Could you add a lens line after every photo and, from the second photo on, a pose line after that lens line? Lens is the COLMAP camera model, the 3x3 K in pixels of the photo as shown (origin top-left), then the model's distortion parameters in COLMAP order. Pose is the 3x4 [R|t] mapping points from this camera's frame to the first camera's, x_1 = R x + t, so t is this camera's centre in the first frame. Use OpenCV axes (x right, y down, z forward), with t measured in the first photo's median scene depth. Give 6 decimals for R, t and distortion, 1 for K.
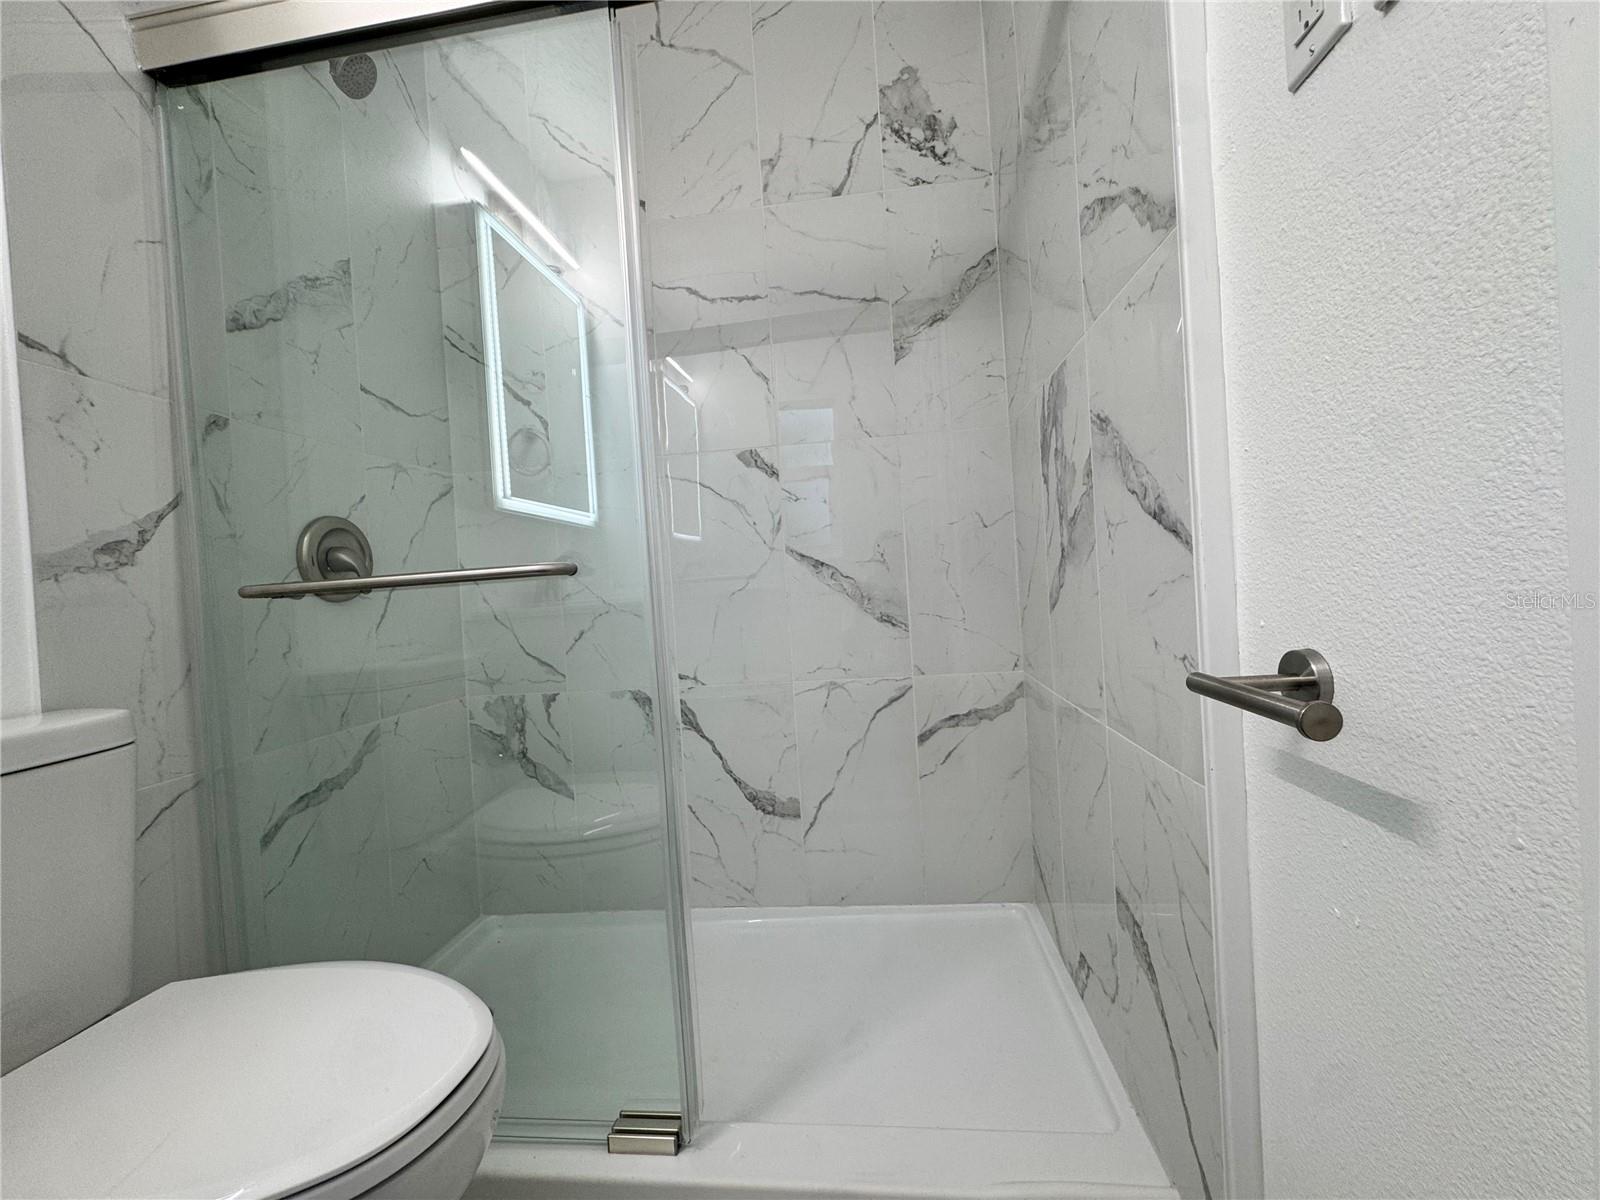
lens RADIAL K [[643.6, 0, 793.9], [0, 643.6, 596.0], [0, 0, 1]] dist [0.003417, 0.000107]
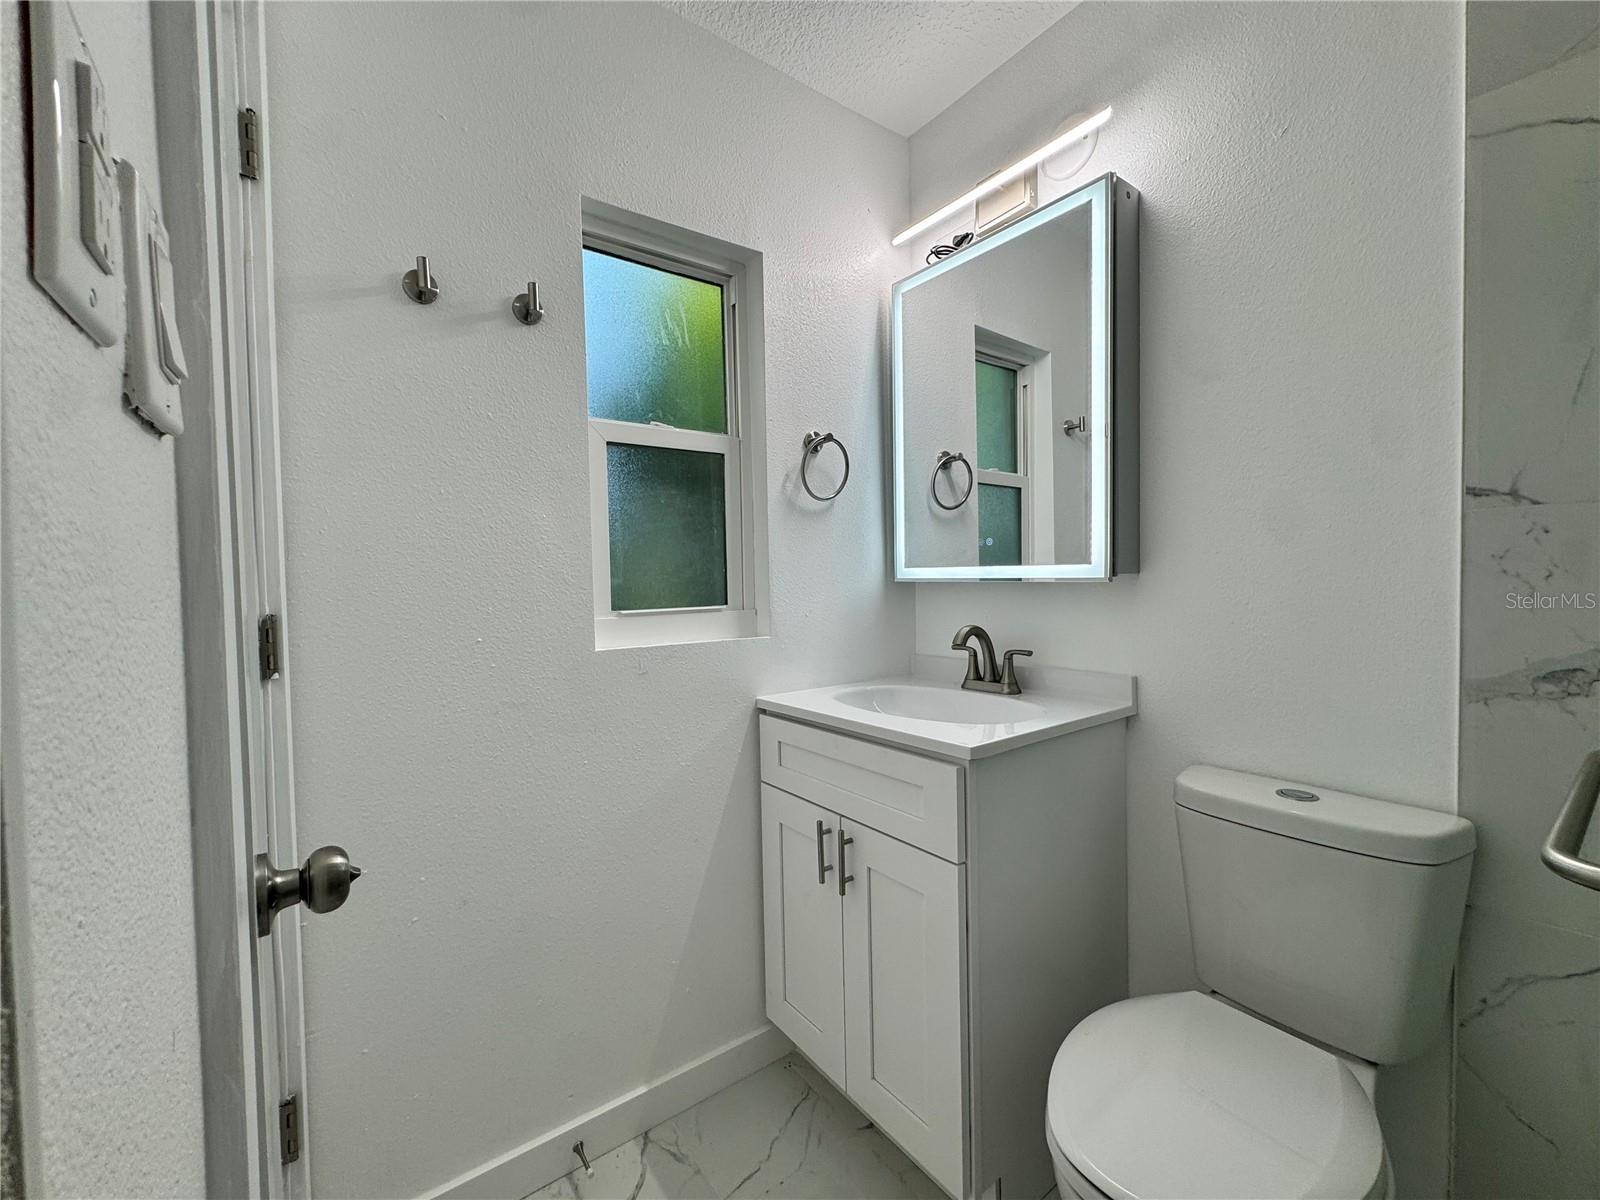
lens RADIAL K [[643.6, 0, 800.2], [0, 643.6, 599.5], [0, 0, 1]] dist [0.003417, 0.000107]
pose [[-0.727473, 0.105318, -0.678005, 0.378684], [0.061639, 0.994185, 0.088296, -0.317610], [0.683362, 0.022441, -0.729735, 0.857522]]
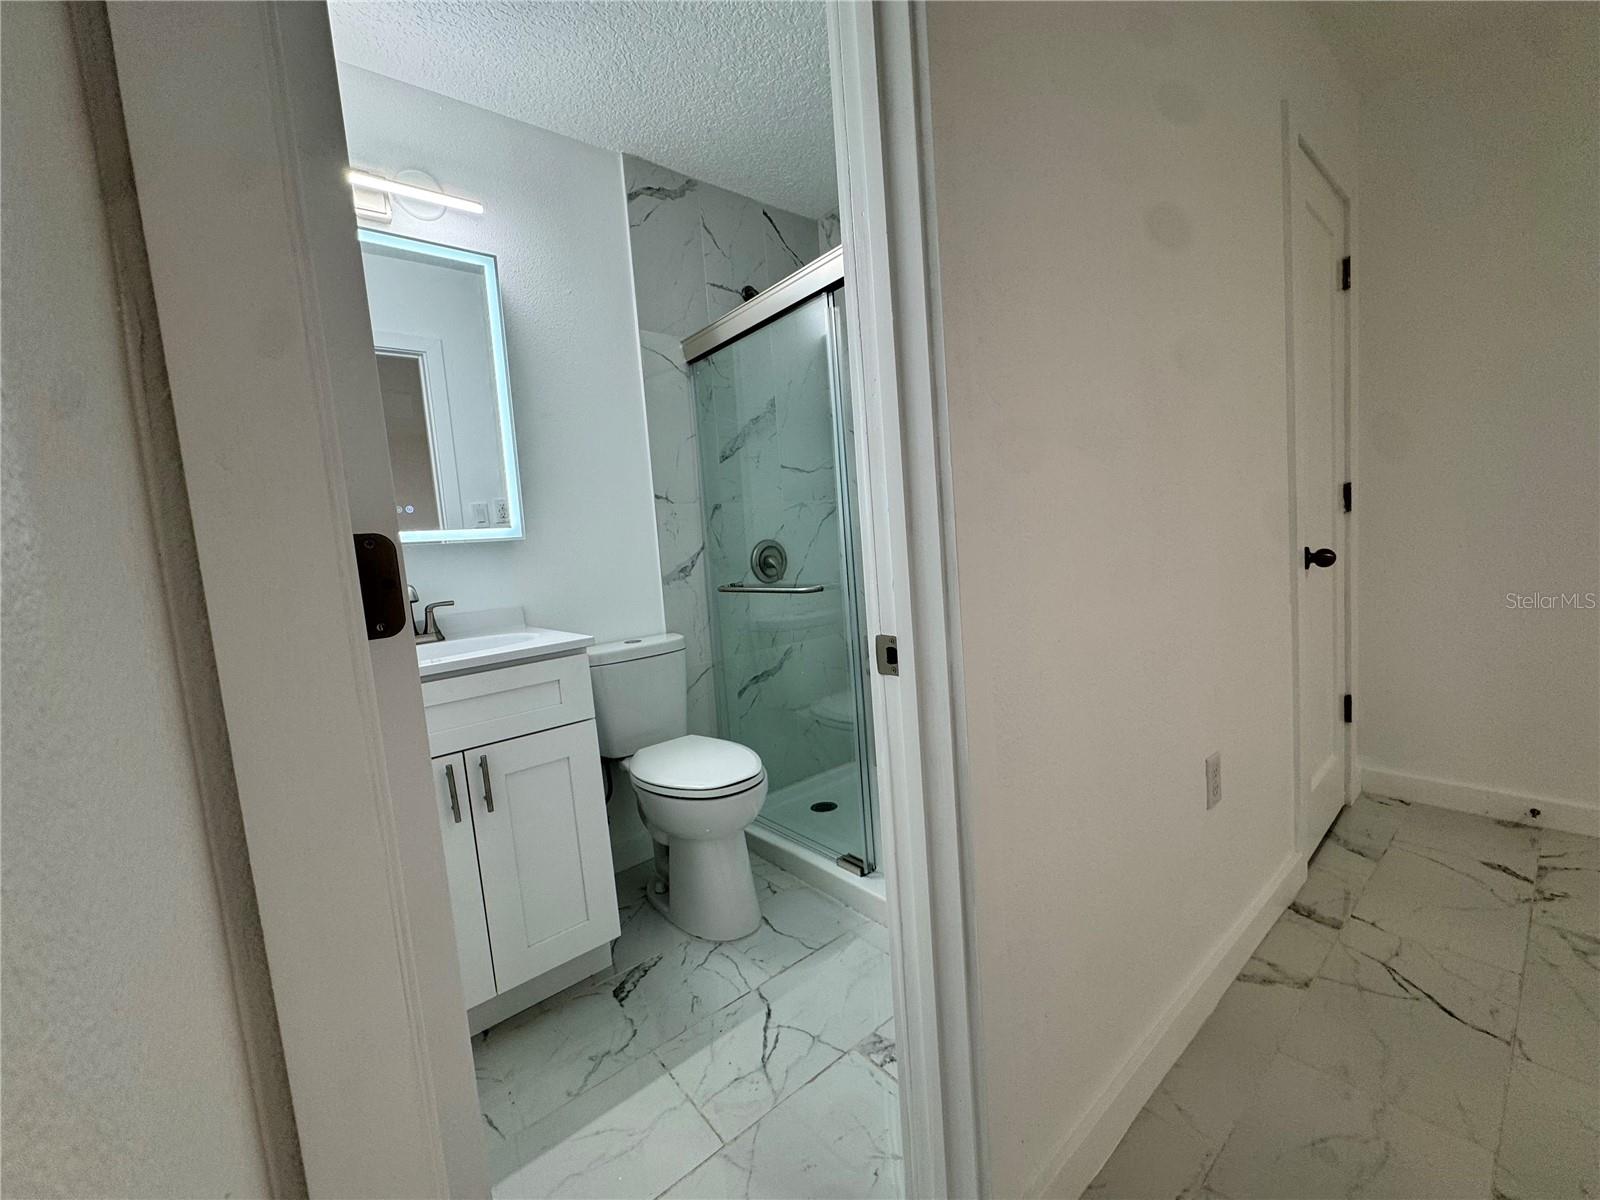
lens RADIAL K [[643.6, 0, 791.0], [0, 643.6, 600.4], [0, 0, 1]] dist [0.003417, 0.000107]
pose [[0.717507, 0.073254, -0.692688, 0.924515], [0.022353, 0.991521, 0.128011, -0.248419], [0.696192, -0.107333, 0.709786, -0.469404]]
